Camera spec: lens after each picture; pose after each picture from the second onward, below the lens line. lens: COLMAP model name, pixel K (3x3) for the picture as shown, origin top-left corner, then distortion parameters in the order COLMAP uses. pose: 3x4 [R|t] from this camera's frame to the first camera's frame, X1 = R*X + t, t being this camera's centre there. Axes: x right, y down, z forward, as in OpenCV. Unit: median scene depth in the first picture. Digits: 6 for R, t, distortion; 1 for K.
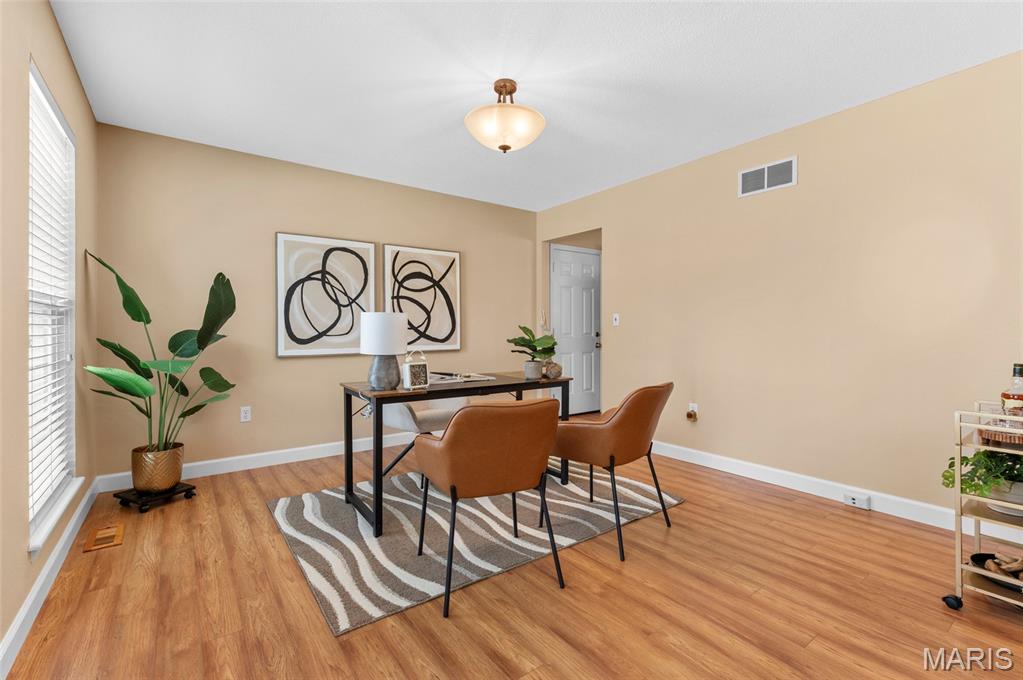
lens RADIAL K [[451.1, 0, 517.6], [0, 451.1, 334.1], [0, 0, 1]] dist [0.026517, 0.000501]
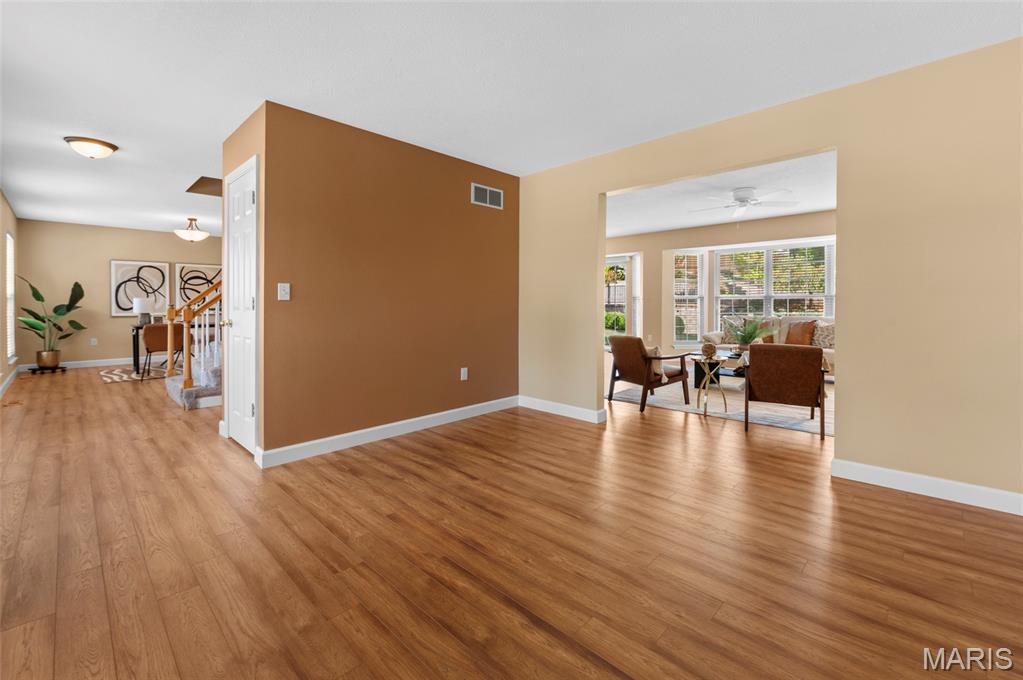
lens RADIAL K [[425.4, 0, 538.0], [0, 425.4, 310.9], [0, 0, 1]] dist [0.001070, 0.000421]
pose [[0.981776, 0.003034, 0.190018, 1.128688], [-0.005333, 0.999919, 0.011588, -0.011524], [-0.189968, -0.012391, 0.981712, -1.445279]]
